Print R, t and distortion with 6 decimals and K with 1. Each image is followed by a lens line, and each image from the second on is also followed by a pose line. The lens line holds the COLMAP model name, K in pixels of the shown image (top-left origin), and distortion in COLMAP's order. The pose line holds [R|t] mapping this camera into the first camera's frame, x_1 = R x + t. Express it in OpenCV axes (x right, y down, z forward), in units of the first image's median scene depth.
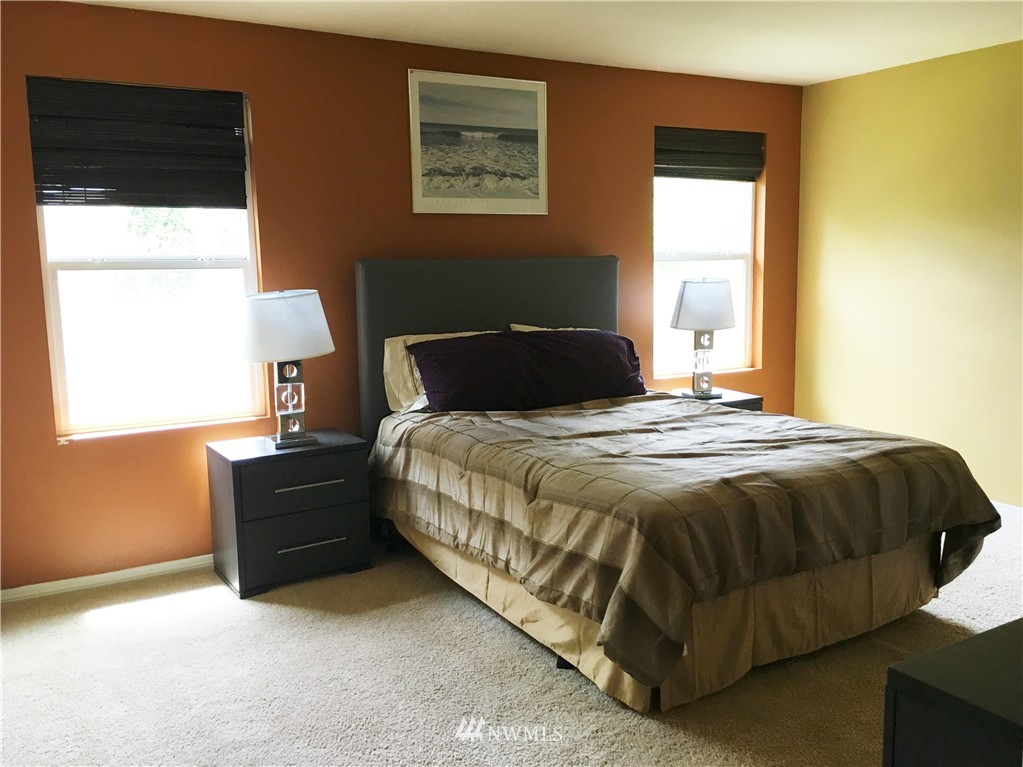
lens RADIAL K [[945.0, 0, 512.4], [0, 945.0, 388.9], [0, 0, 1]] dist [0.059848, 0.000000]
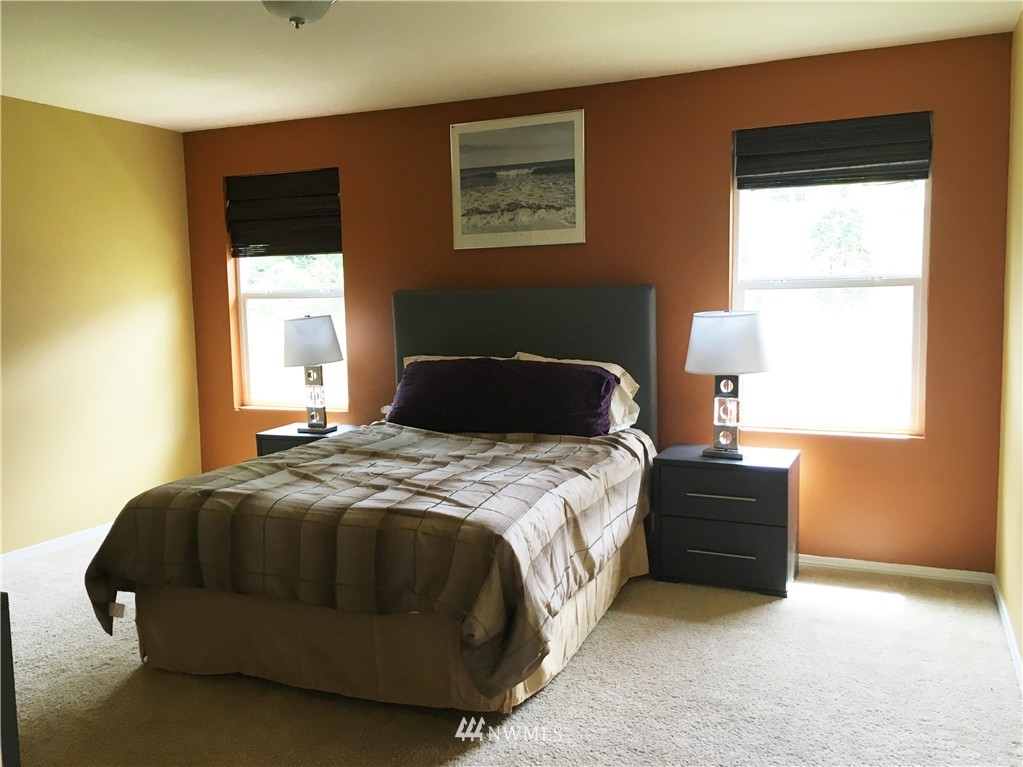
lens RADIAL K [[859.2, 0, 512.1], [0, 859.2, 378.5], [0, 0, 1]] dist [0.054154, -0.000991]
pose [[0.580594, 0.084523, -0.809794, 0.763063], [-0.096244, 0.994748, 0.034824, -0.071830], [0.808485, 0.057719, 0.585680, 0.446145]]
